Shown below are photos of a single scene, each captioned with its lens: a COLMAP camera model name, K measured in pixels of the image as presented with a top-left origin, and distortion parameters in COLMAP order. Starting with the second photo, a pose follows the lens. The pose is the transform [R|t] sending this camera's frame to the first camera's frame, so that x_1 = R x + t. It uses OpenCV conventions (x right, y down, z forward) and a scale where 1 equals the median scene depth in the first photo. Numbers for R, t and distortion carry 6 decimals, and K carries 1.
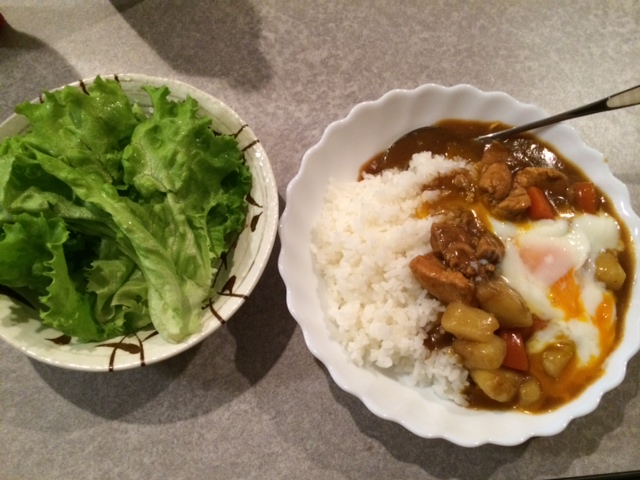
lens RADIAL K [[548.3, 0, 316.0], [0, 548.3, 240.9], [0, 0, 1]] dist [0.080997, -0.128971]
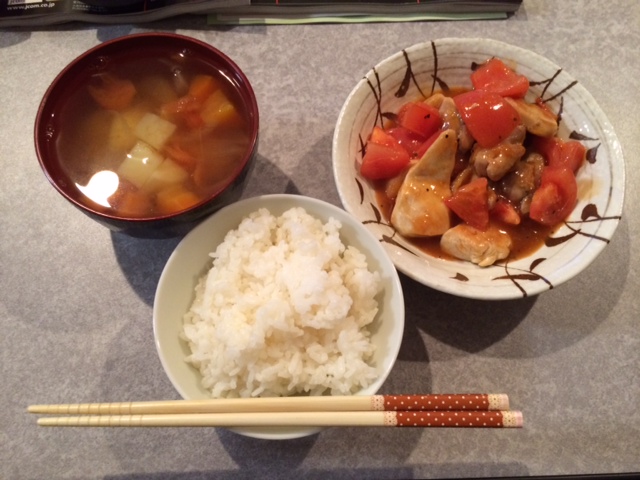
lens RADIAL K [[548.3, 0, 316.0], [0, 548.3, 240.9], [0, 0, 1]] dist [0.080997, -0.128971]
pose [[0.998176, 0.032149, -0.051094, 0.177464], [-0.034521, 0.998334, -0.046238, 0.059345], [0.049522, 0.047917, 0.997623, 0.010689]]
